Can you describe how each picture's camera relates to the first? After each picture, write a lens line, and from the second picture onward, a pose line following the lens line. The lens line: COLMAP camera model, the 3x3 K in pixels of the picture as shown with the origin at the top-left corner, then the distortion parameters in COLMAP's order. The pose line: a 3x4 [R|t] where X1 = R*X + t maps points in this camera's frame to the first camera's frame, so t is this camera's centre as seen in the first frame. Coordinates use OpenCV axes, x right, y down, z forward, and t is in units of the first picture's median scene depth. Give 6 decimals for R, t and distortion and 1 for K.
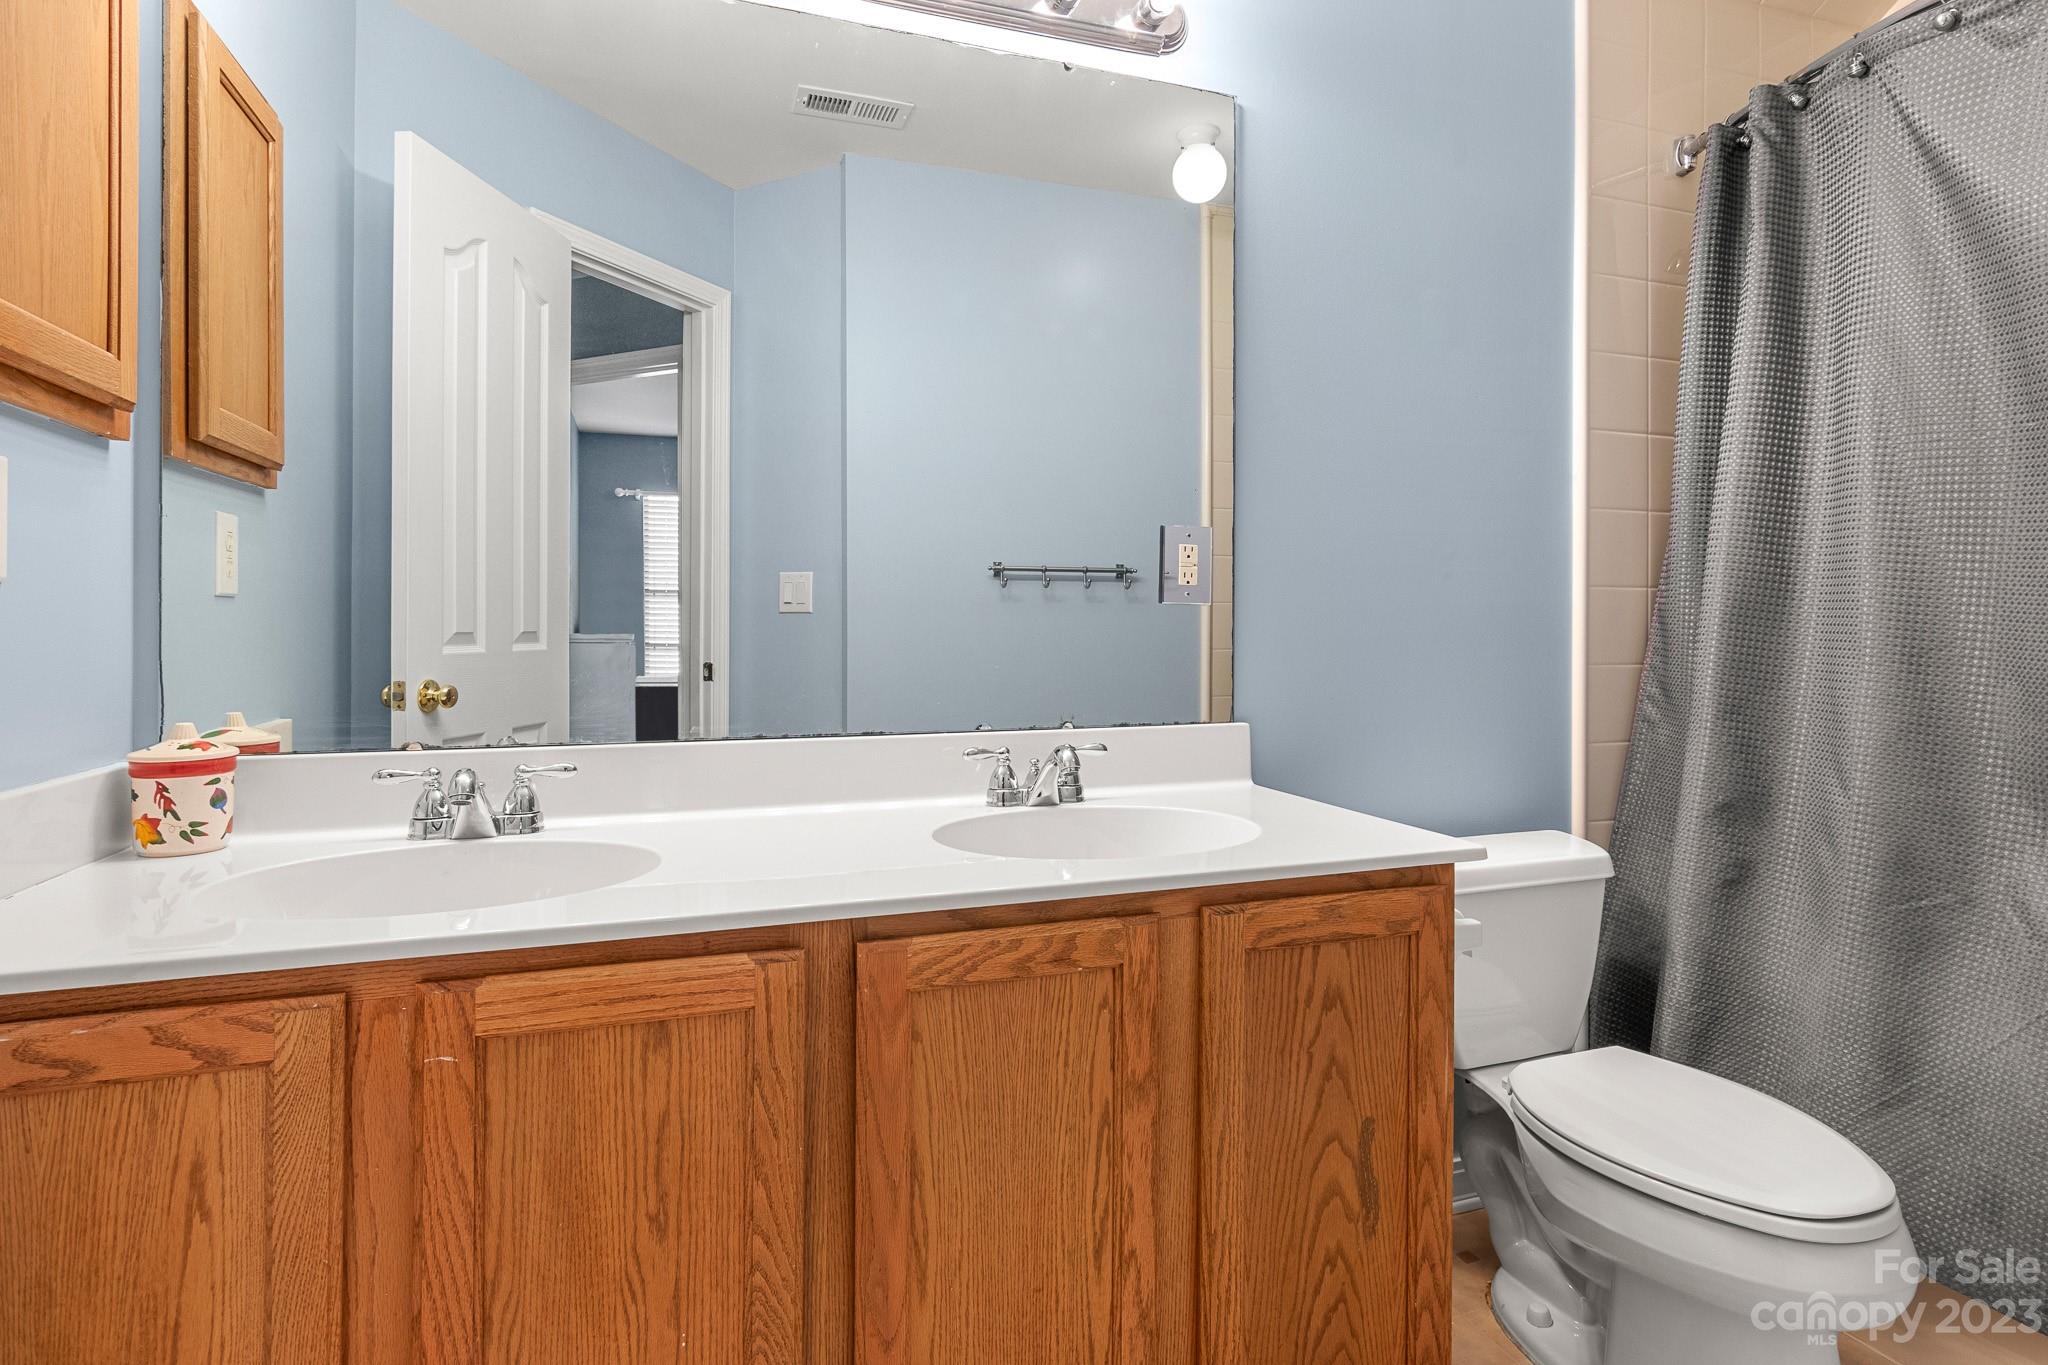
lens RADIAL K [[1070.1, 0, 1011.5], [0, 1070.1, 655.9], [0, 0, 1]] dist [0.001451, 0.001067]
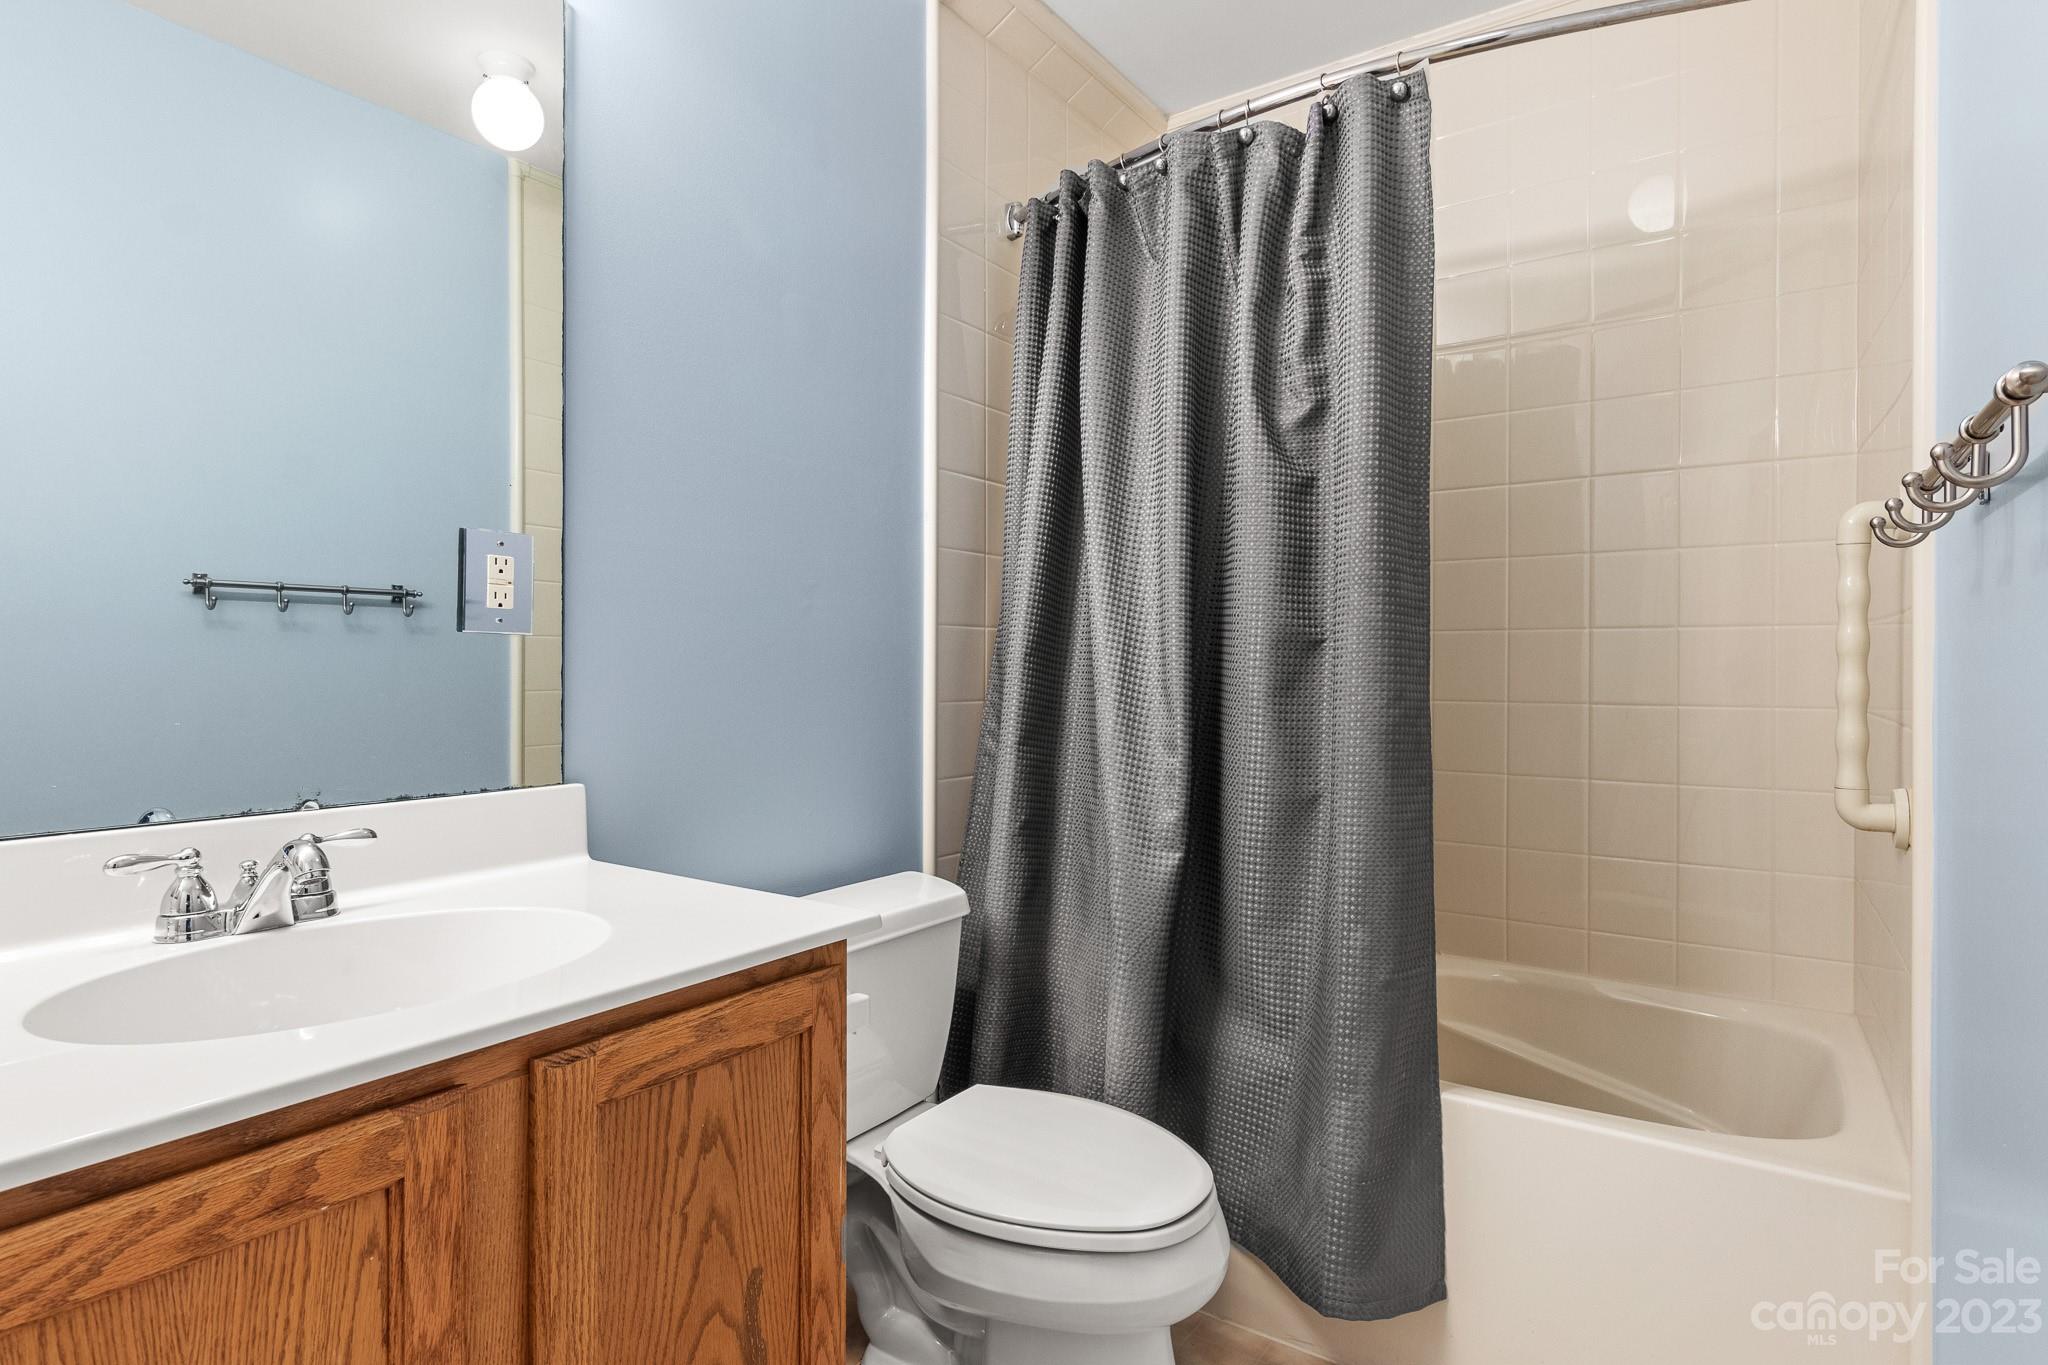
lens RADIAL K [[1076.0, 0, 1046.3], [0, 1076.0, 671.6], [0, 0, 1]] dist [-0.003584, 0.001783]
pose [[0.800084, -0.001643, 0.599886, 0.022602], [0.014480, 0.999758, -0.016575, -0.004279], [-0.599714, 0.021948, 0.799914, 0.209512]]
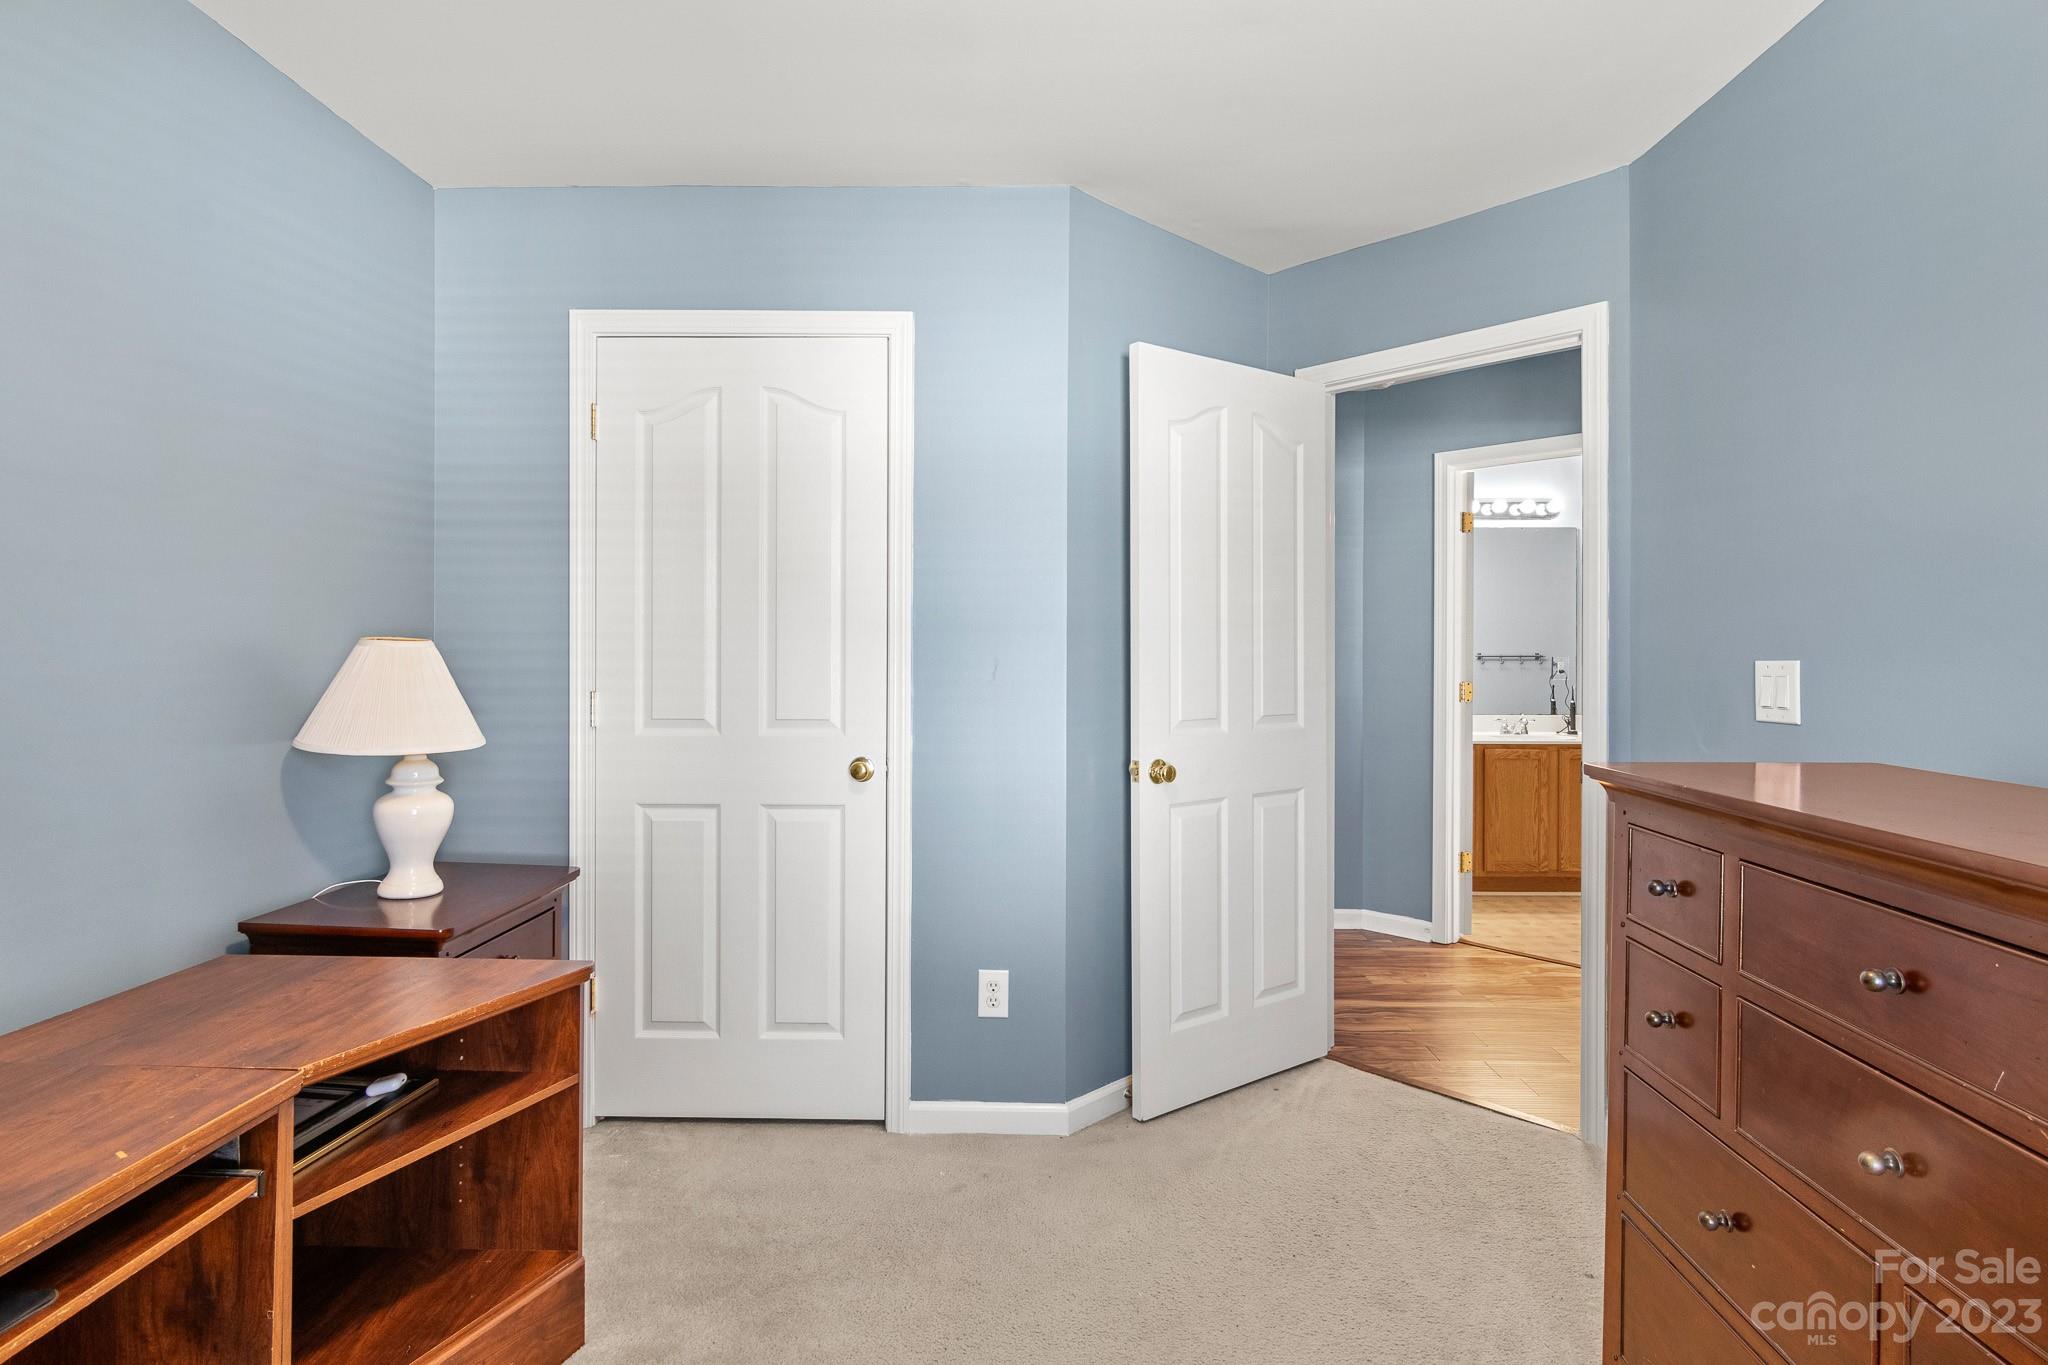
lens RADIAL K [[1070.1, 0, 1011.5], [0, 1070.1, 655.9], [0, 0, 1]] dist [0.001451, 0.001067]
pose [[0.939391, 0.001137, -0.342845, -0.446403], [-0.010301, 0.999637, -0.024909, -0.032642], [0.342692, 0.026931, 0.939062, -4.036367]]
